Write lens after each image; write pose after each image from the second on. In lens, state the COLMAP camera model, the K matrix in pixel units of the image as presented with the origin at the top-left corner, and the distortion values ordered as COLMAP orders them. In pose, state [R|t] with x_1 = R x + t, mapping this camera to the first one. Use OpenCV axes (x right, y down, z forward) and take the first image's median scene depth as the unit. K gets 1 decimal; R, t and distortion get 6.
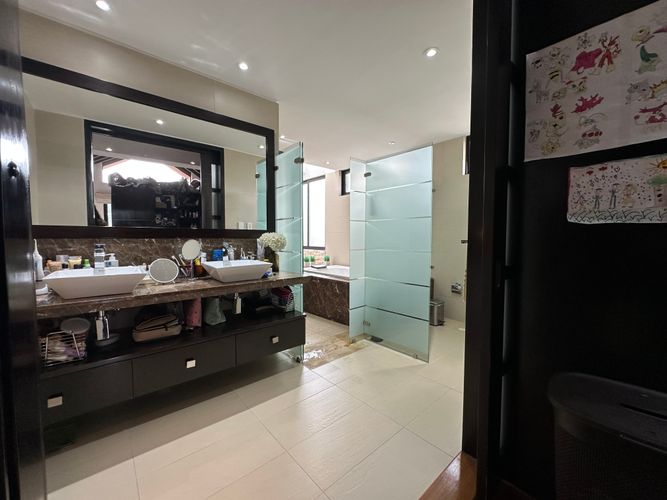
lens RADIAL K [[268.9, 0, 333.5], [0, 268.9, 250.0], [0, 0, 1]] dist [-0.000537, 0.000637]
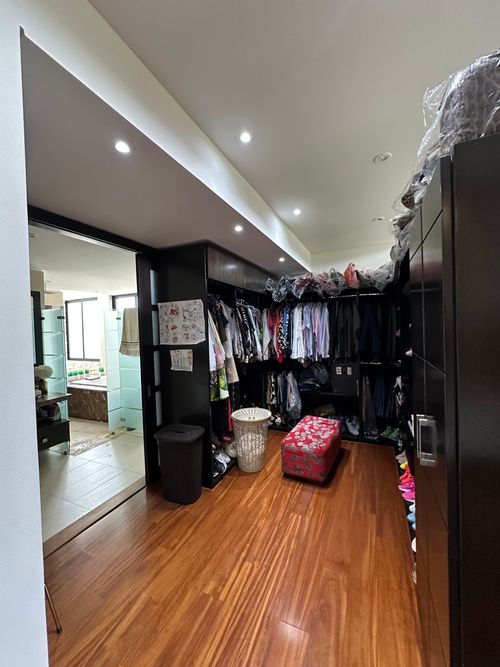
lens RADIAL K [[268.9, 0, 248.8], [0, 268.9, 332.8], [0, 0, 1]] dist [-0.000537, 0.000637]
pose [[0.912906, -0.038995, 0.406303, 0.199686], [0.052221, 0.998404, -0.021512, -0.149786], [-0.404816, 0.040856, 0.913485, -0.727930]]
